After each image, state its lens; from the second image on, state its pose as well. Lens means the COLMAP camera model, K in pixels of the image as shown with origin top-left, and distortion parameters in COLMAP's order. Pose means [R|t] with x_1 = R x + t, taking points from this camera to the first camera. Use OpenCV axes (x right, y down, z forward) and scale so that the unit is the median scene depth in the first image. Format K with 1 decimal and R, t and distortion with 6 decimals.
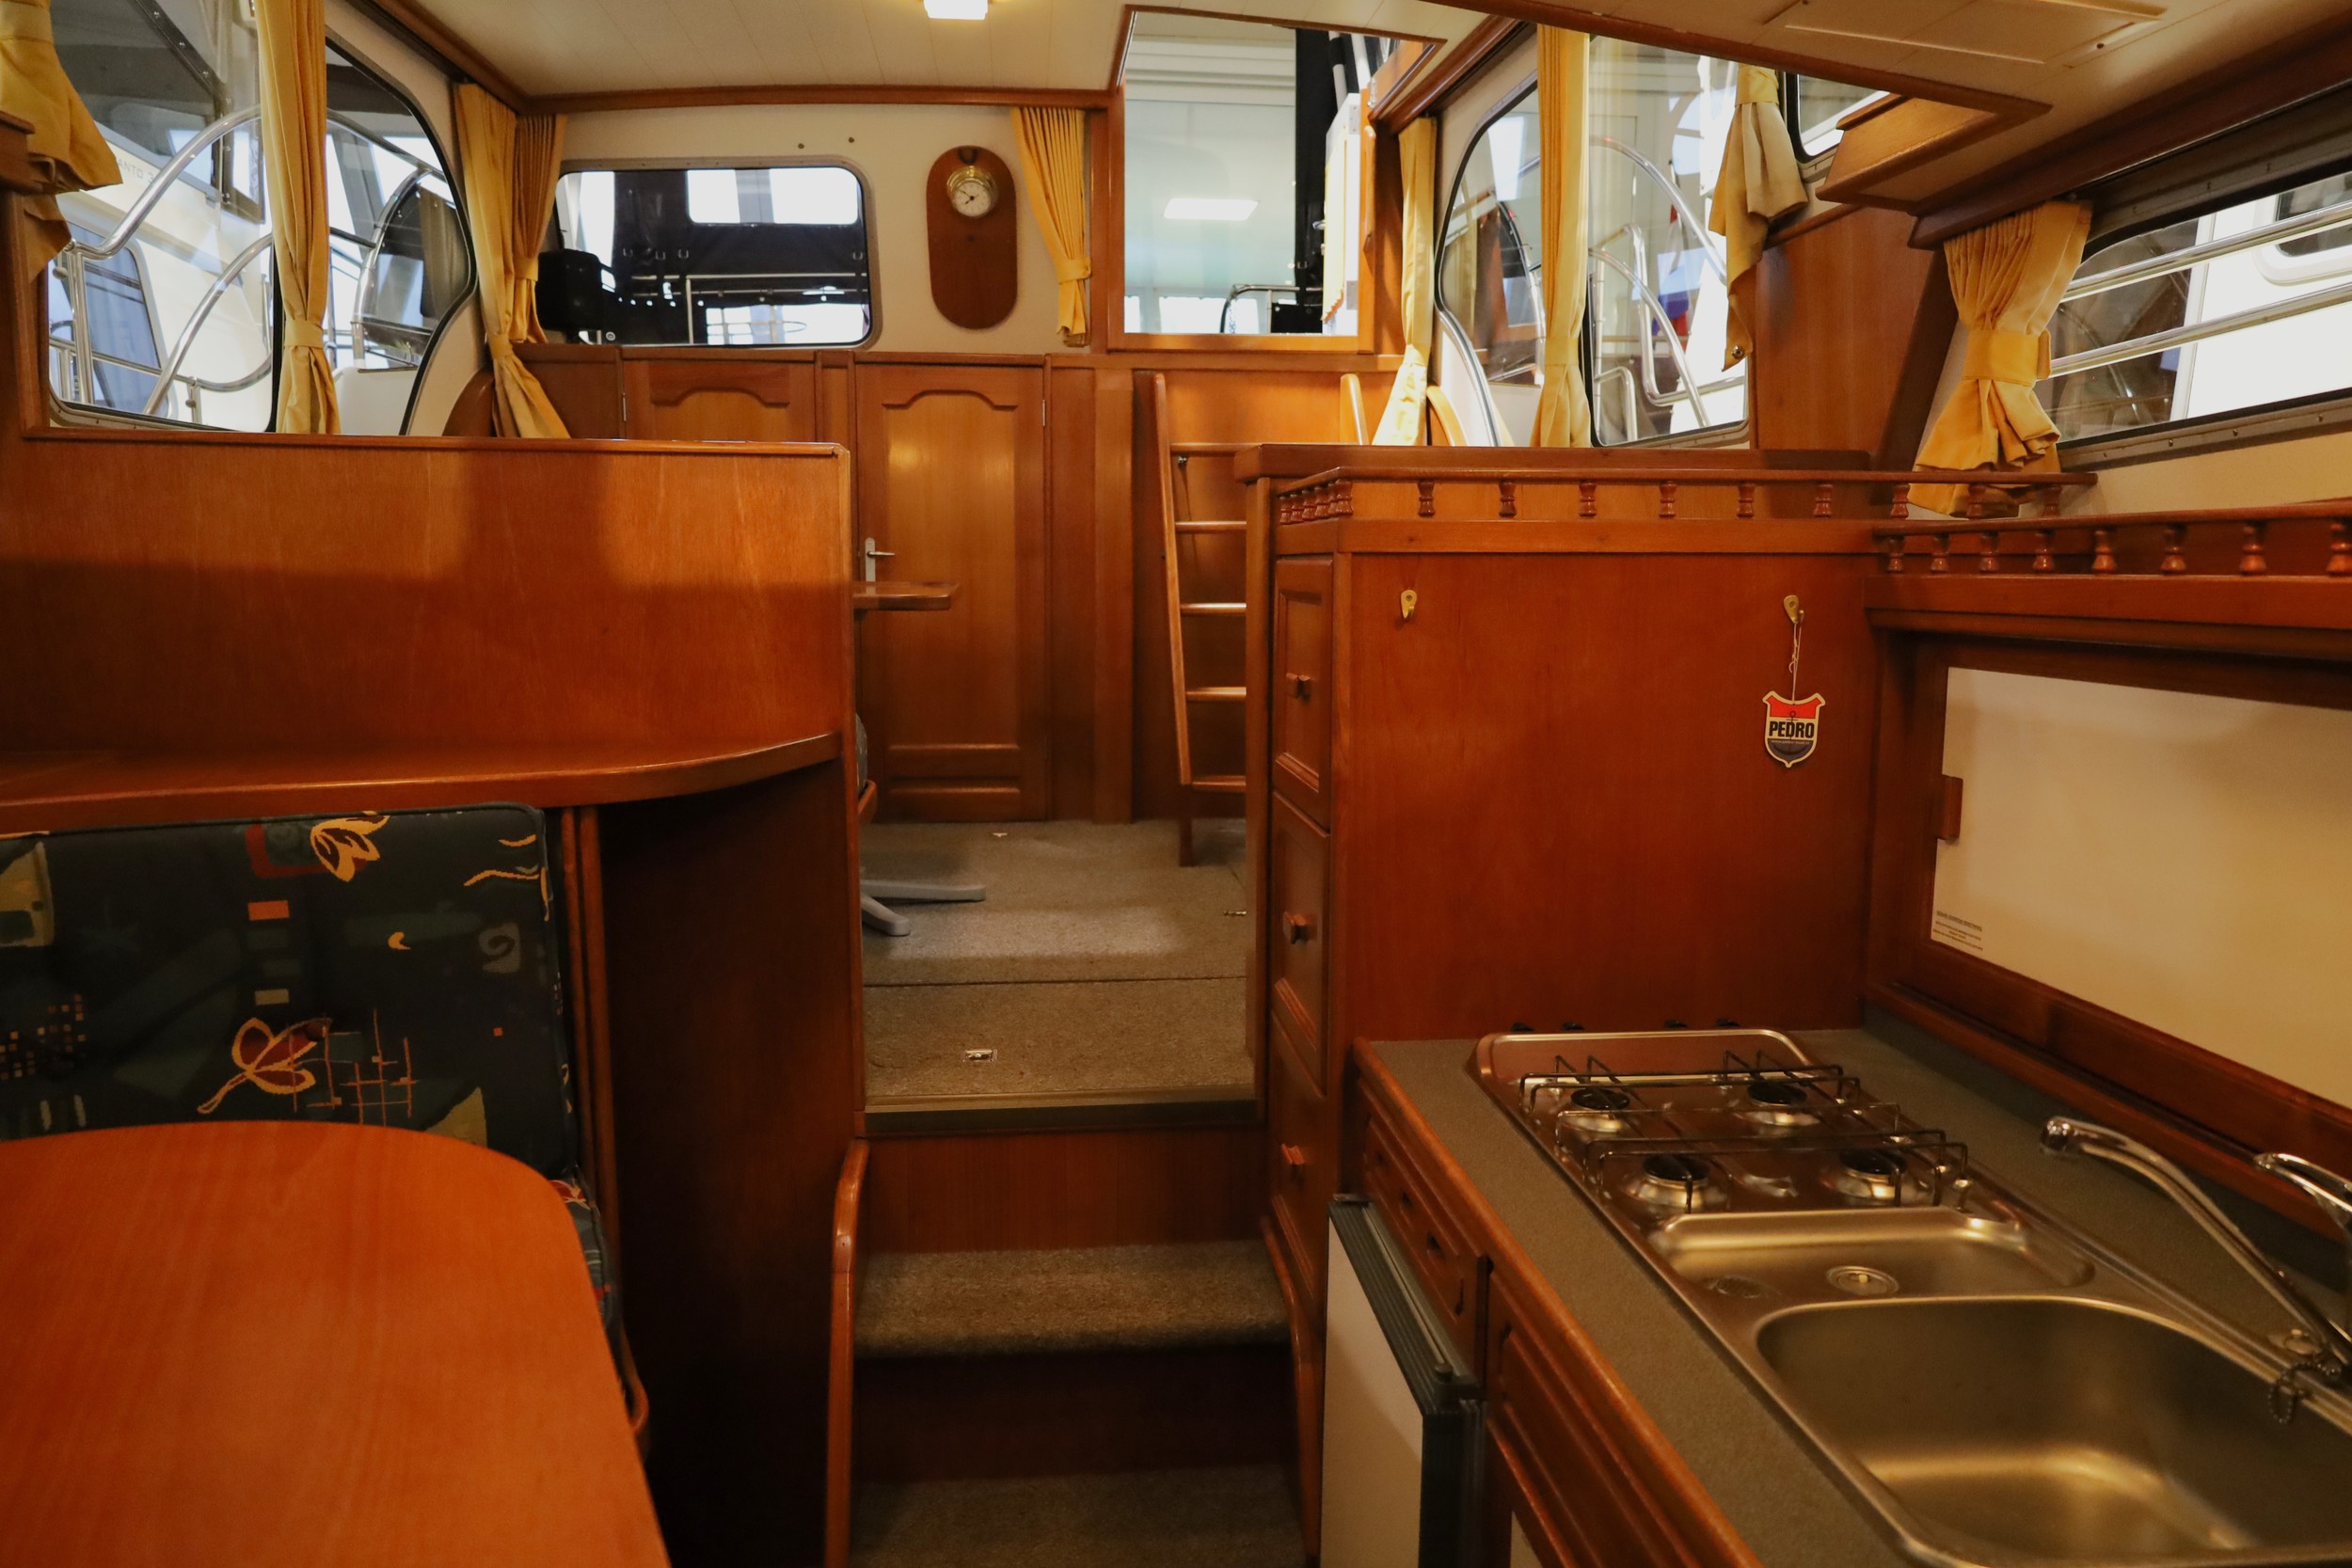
lens RADIAL K [[1650.8, 0, 1188.4], [0, 1650.8, 796.6], [0, 0, 1]] dist [-0.026829, 0.000369]
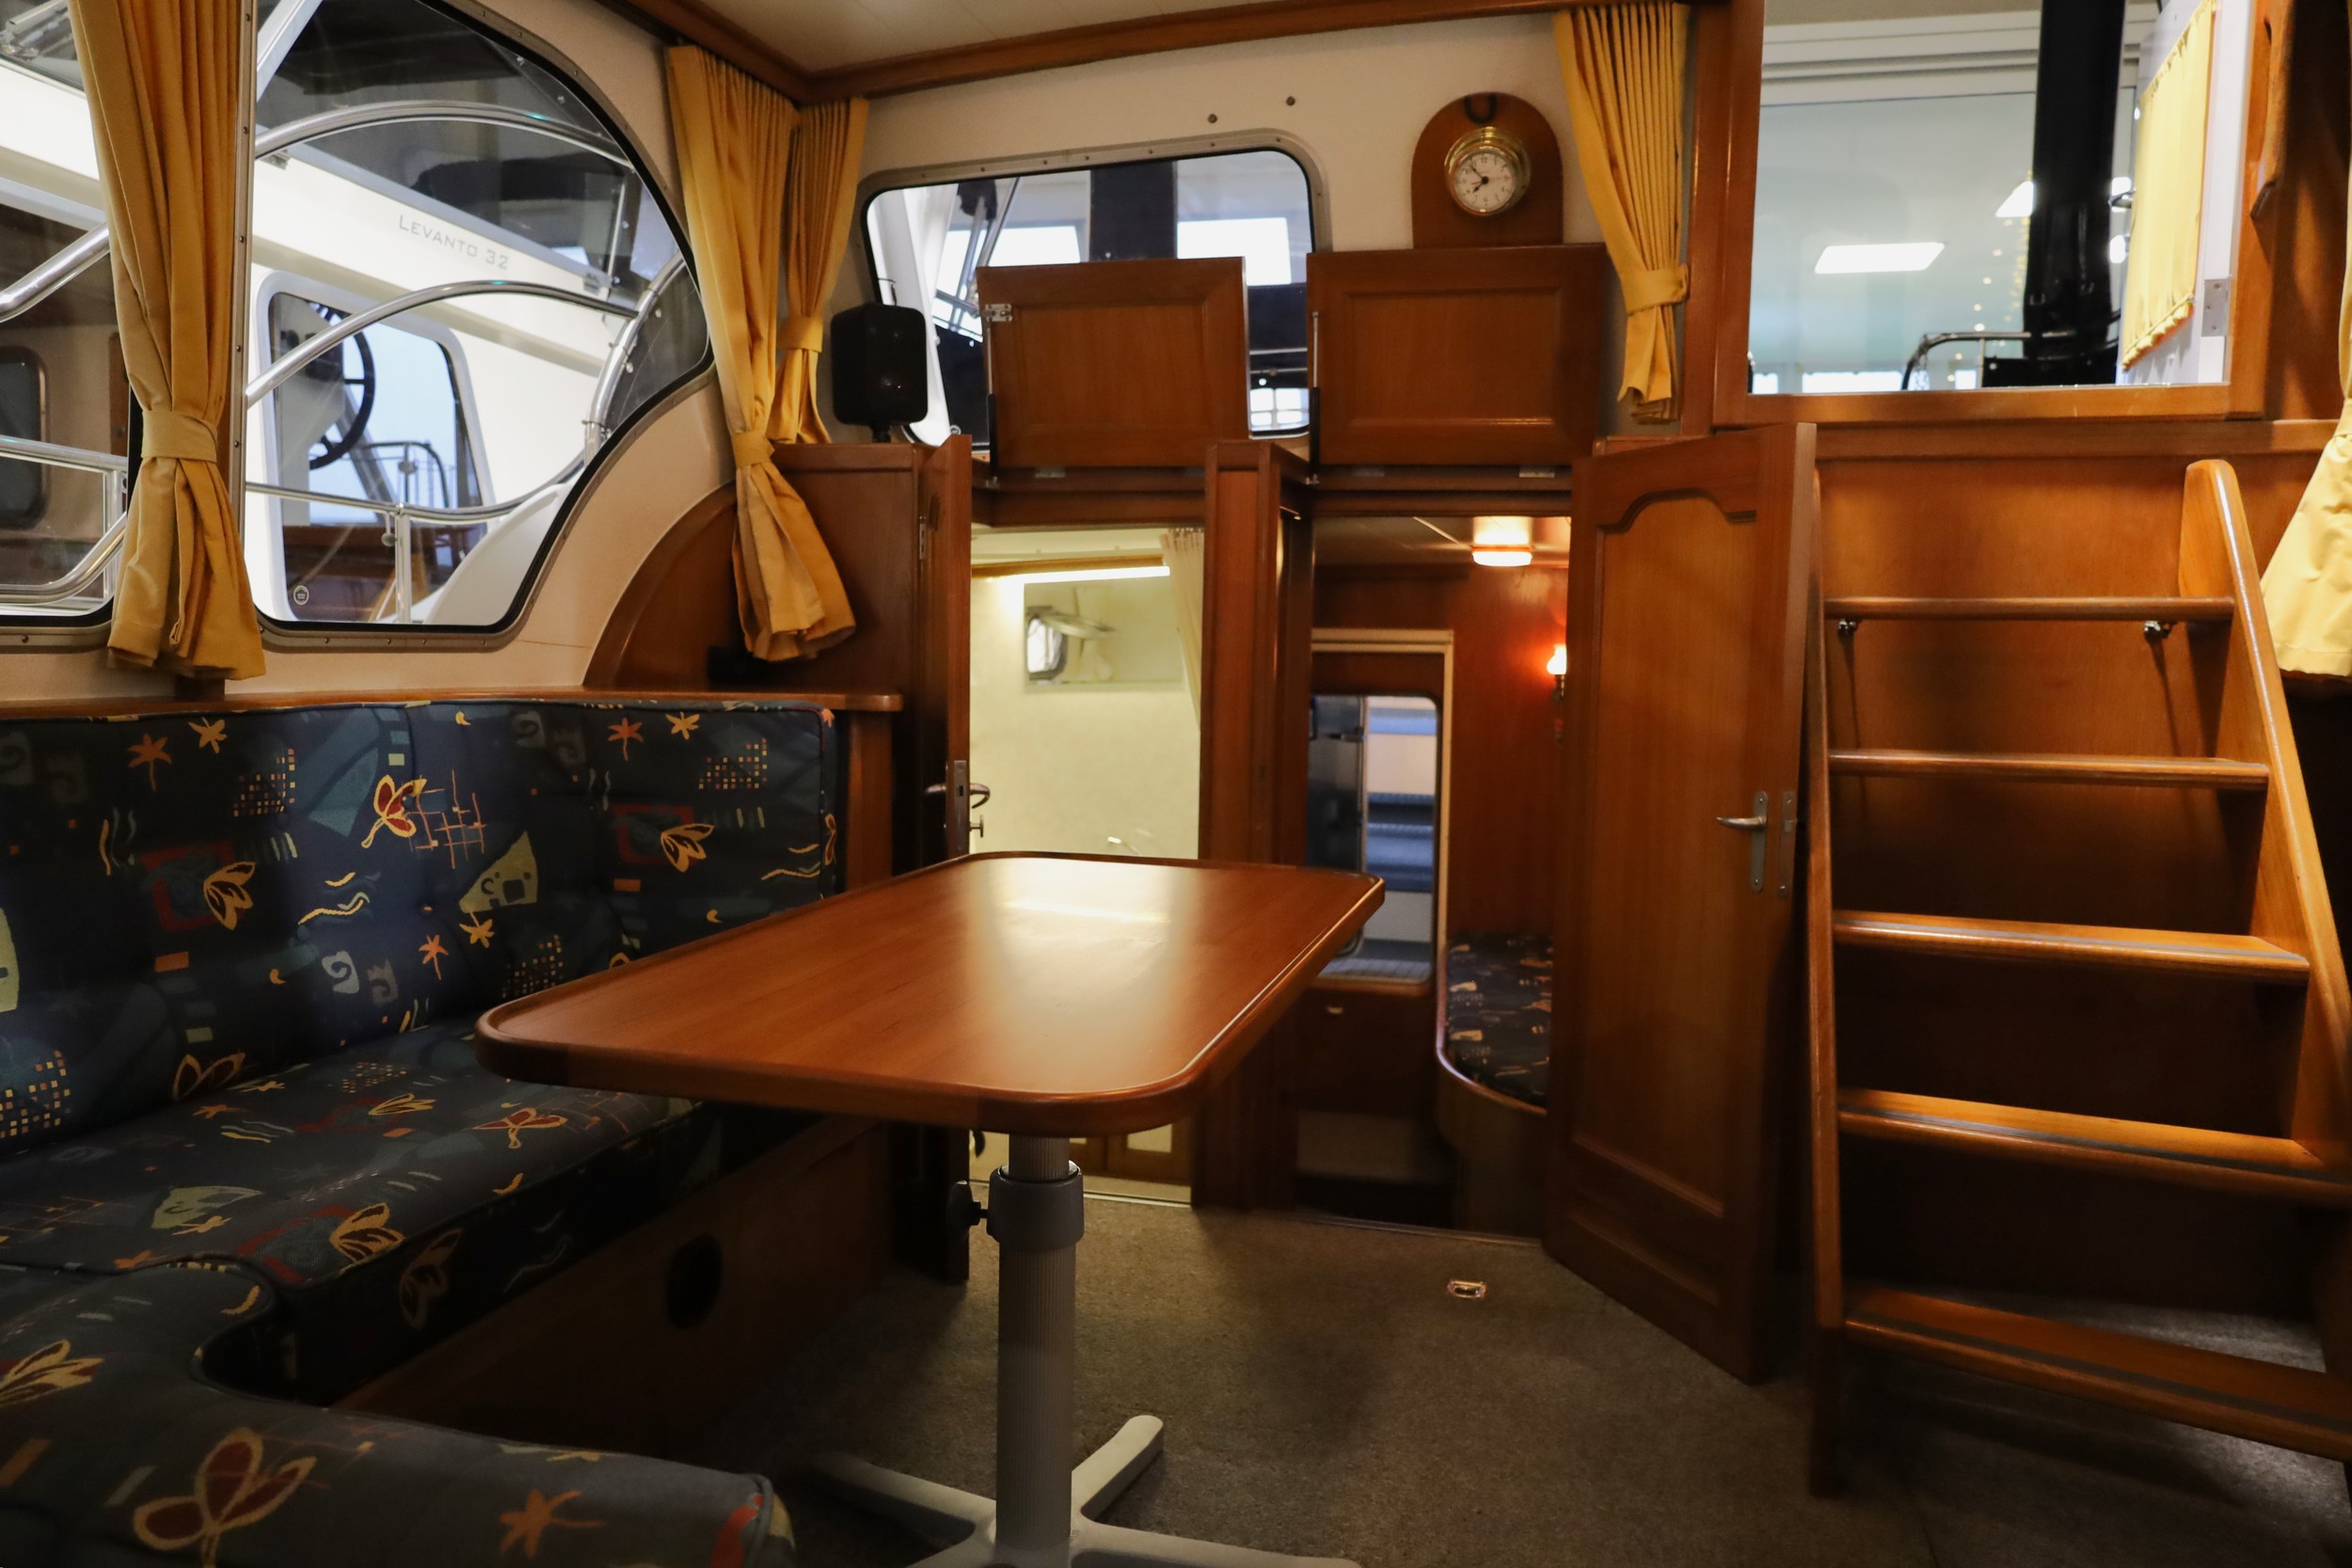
lens RADIAL K [[1650.8, 0, 1188.4], [0, 1650.8, 796.6], [0, 0, 1]] dist [-0.026829, 0.000369]
pose [[0.933876, 0.044890, -0.354769, -0.011728], [-0.064595, 0.996946, -0.043890, -0.111406], [0.351715, 0.063904, 0.933923, 0.428840]]
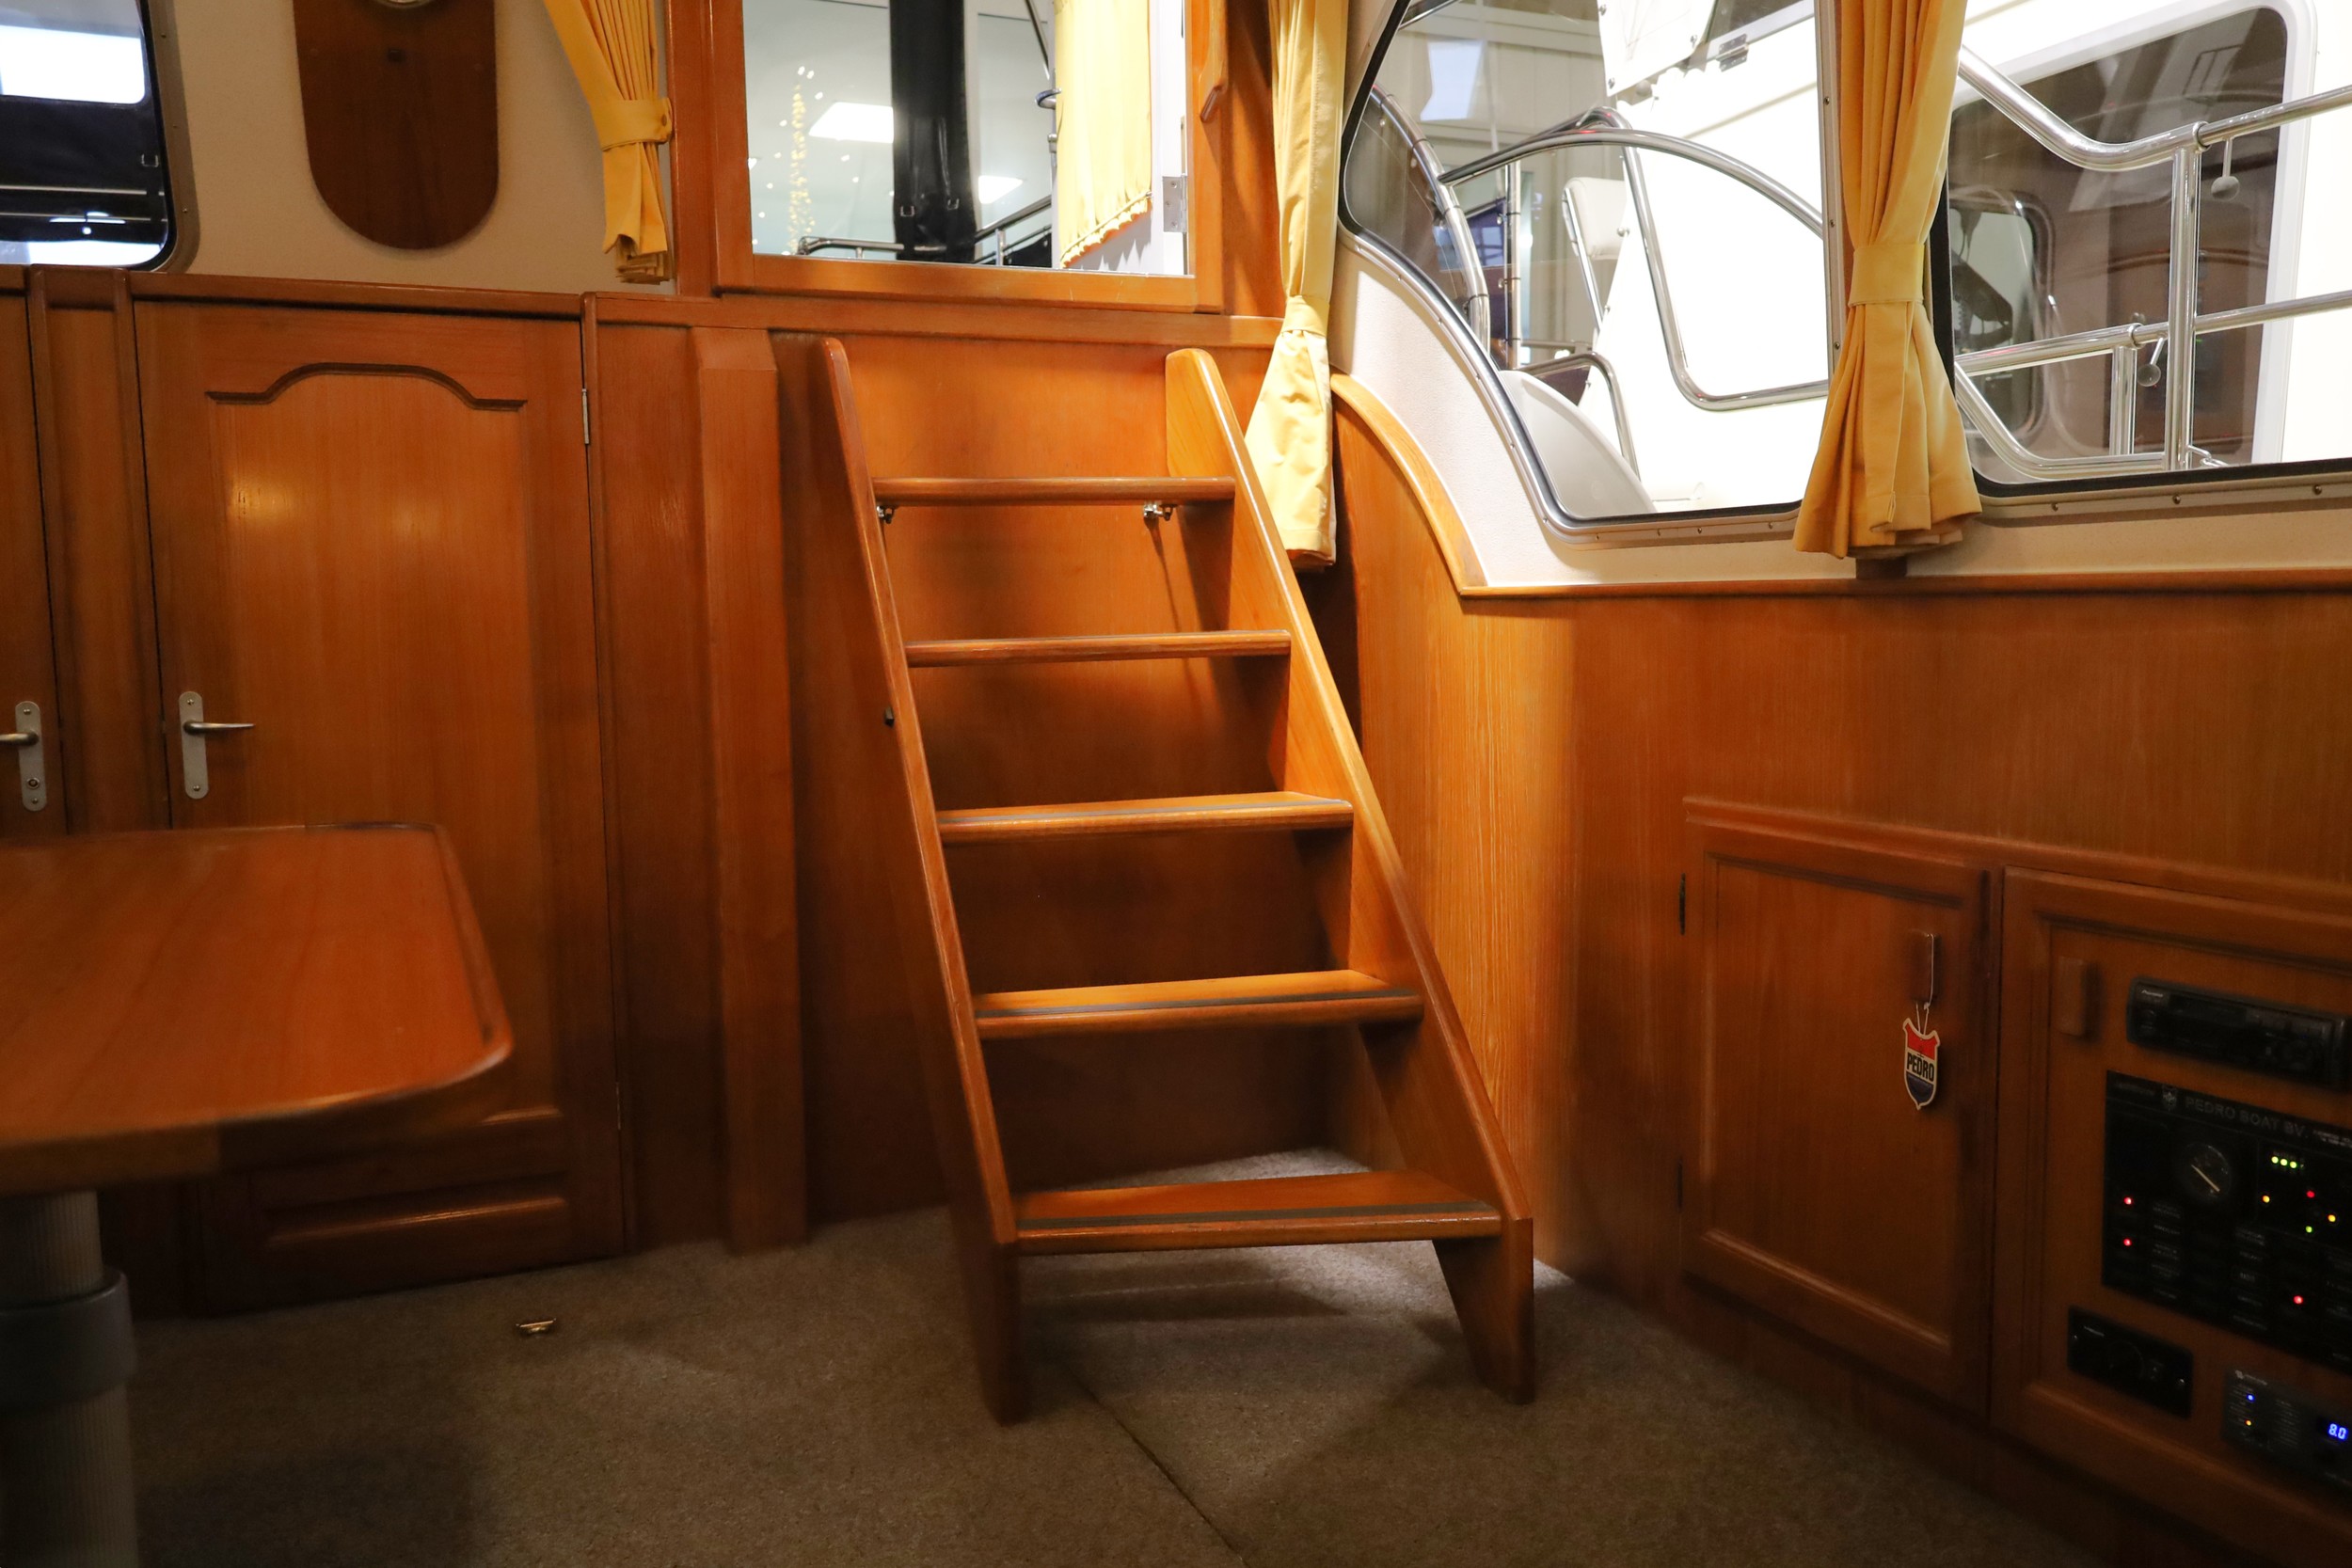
lens RADIAL K [[1805.0, 0, 1202.1], [0, 1805.0, 795.1], [0, 0, 1]] dist [-0.013421, -0.005012]
pose [[0.949708, -0.054537, 0.308352, -0.084681], [0.066442, 0.997391, -0.028234, -0.097059], [-0.306007, 0.047302, 0.950853, 0.455887]]
